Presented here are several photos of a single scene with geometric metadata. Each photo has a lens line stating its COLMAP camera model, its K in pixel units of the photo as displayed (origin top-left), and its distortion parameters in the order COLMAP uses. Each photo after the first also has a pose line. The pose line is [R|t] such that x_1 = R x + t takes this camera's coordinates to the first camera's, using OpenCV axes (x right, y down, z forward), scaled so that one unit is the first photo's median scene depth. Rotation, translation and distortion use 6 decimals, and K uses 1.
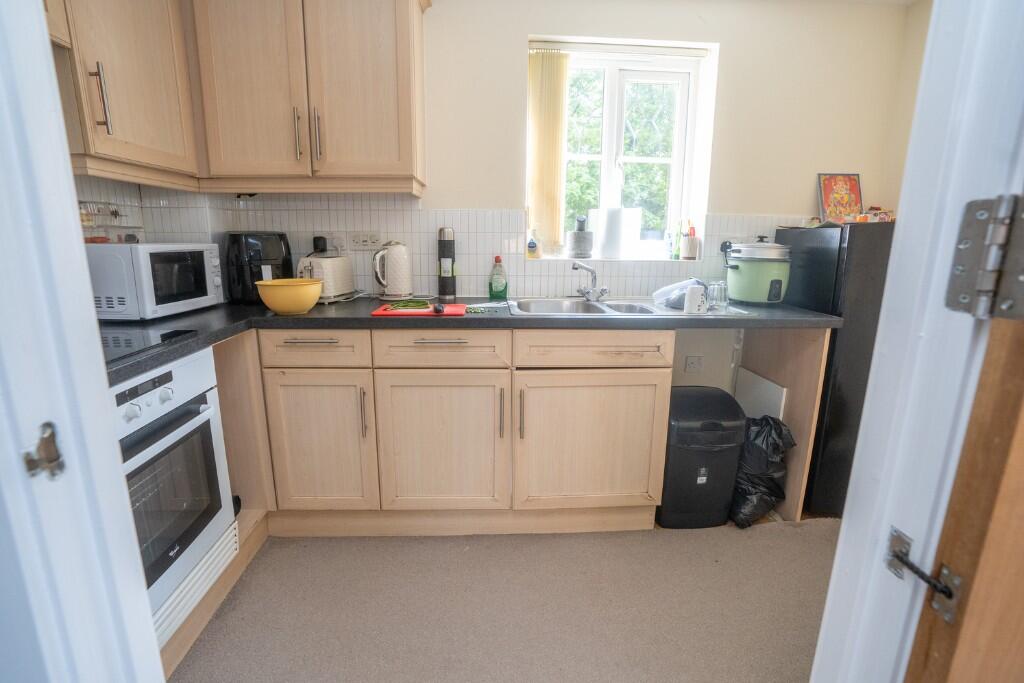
lens RADIAL K [[479.7, 0, 512.0], [0, 479.7, 341.5], [0, 0, 1]] dist [-0.070918, 0.029393]
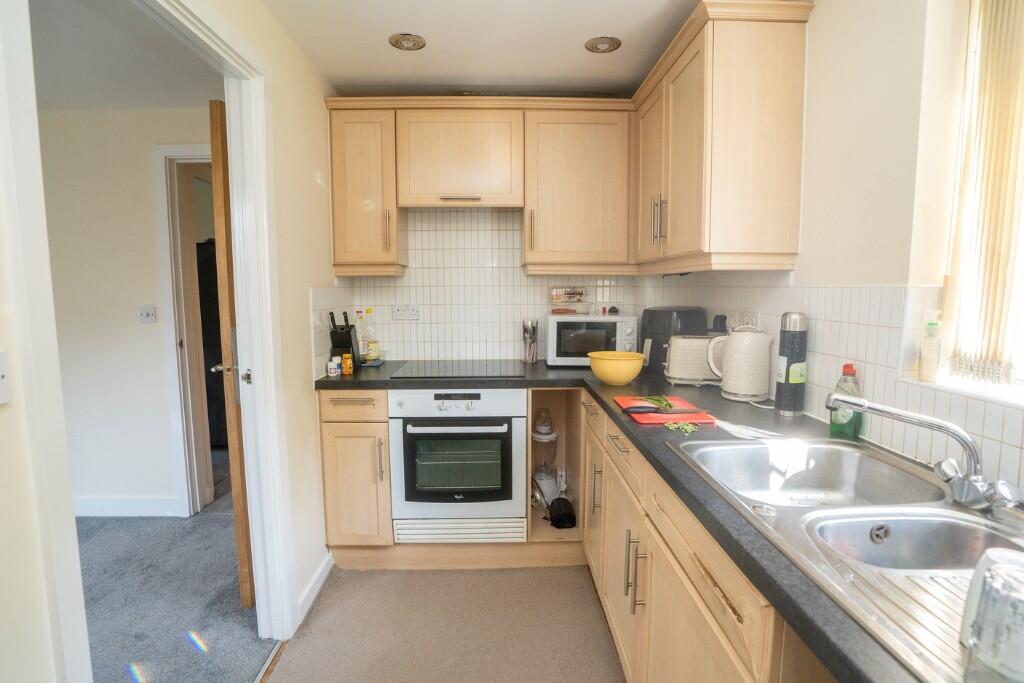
lens RADIAL K [[479.7, 0, 512.0], [0, 479.7, 341.5], [0, 0, 1]] dist [-0.070918, 0.029393]
pose [[-0.008719, 0.098568, -0.995092, 0.753230], [-0.215988, 0.971453, 0.098119, -0.247416], [0.976357, 0.215784, 0.012820, 0.847887]]
